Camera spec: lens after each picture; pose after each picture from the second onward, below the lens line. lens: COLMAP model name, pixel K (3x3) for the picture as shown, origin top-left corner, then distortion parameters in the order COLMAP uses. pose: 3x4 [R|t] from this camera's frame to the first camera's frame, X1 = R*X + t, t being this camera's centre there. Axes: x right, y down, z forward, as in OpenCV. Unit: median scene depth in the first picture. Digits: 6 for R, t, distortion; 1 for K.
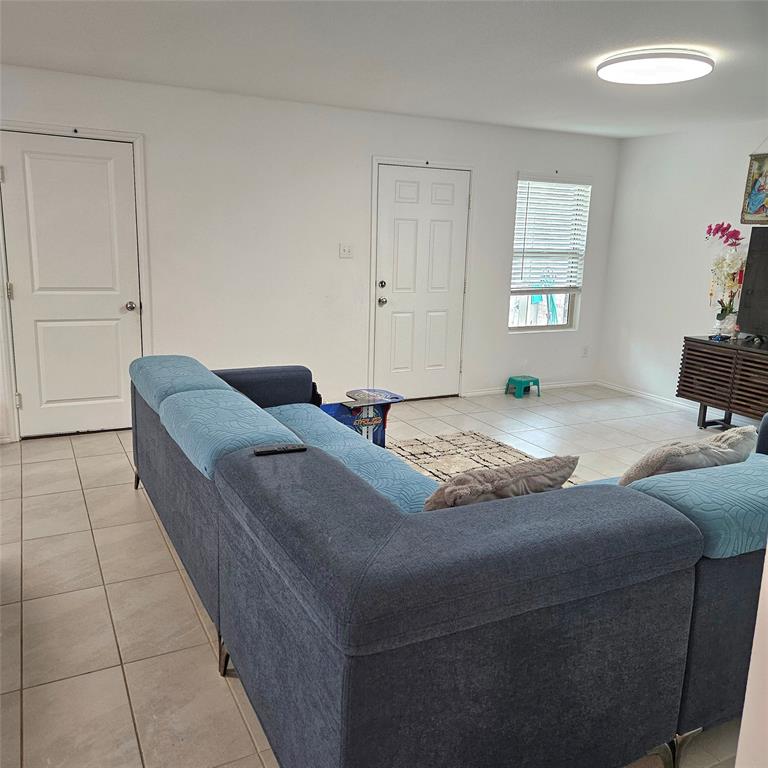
lens RADIAL K [[683.0, 0, 381.5], [0, 683.0, 381.3], [0, 0, 1]] dist [0.109989, -0.138235]
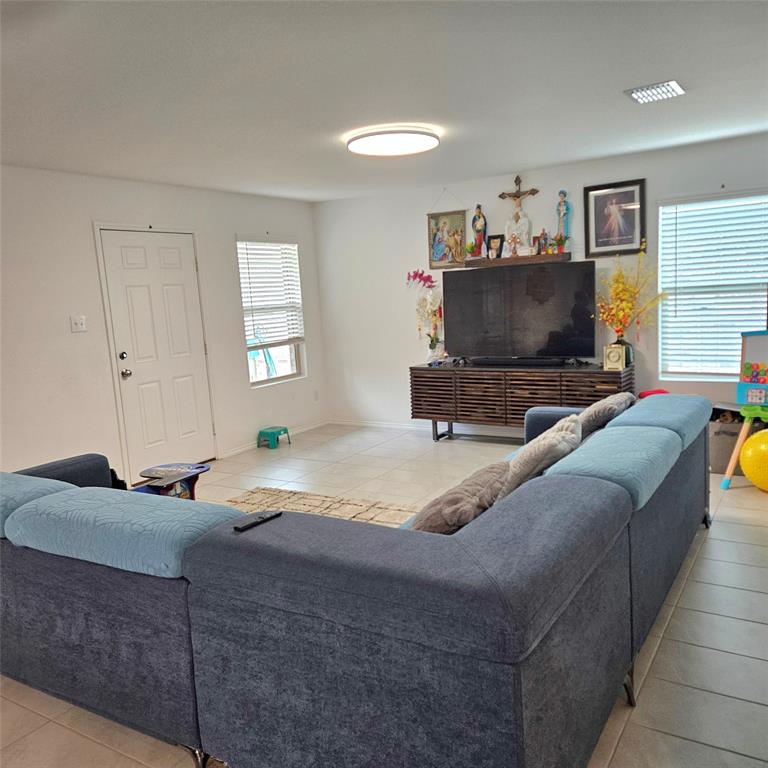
lens RADIAL K [[683.0, 0, 381.5], [0, 683.0, 381.3], [0, 0, 1]] dist [0.109989, -0.138235]
pose [[0.854333, -0.148178, 0.498154, -0.181616], [0.190730, 0.981008, -0.035297, -0.008987], [-0.483463, 0.125169, 0.866370, 0.028926]]
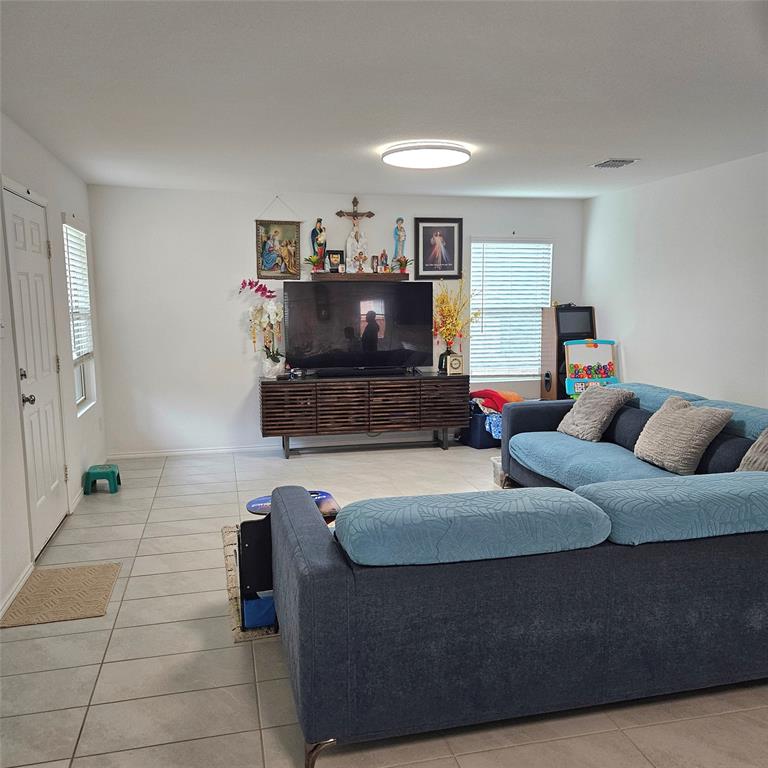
lens RADIAL K [[649.3, 0, 366.5], [0, 649.3, 386.6], [0, 0, 1]] dist [0.058593, -0.002428]
pose [[0.237712, -0.166992, 0.956873, -0.502077], [0.218820, 0.968995, 0.114747, -0.138117], [-0.946367, 0.182107, 0.266883, 0.576211]]
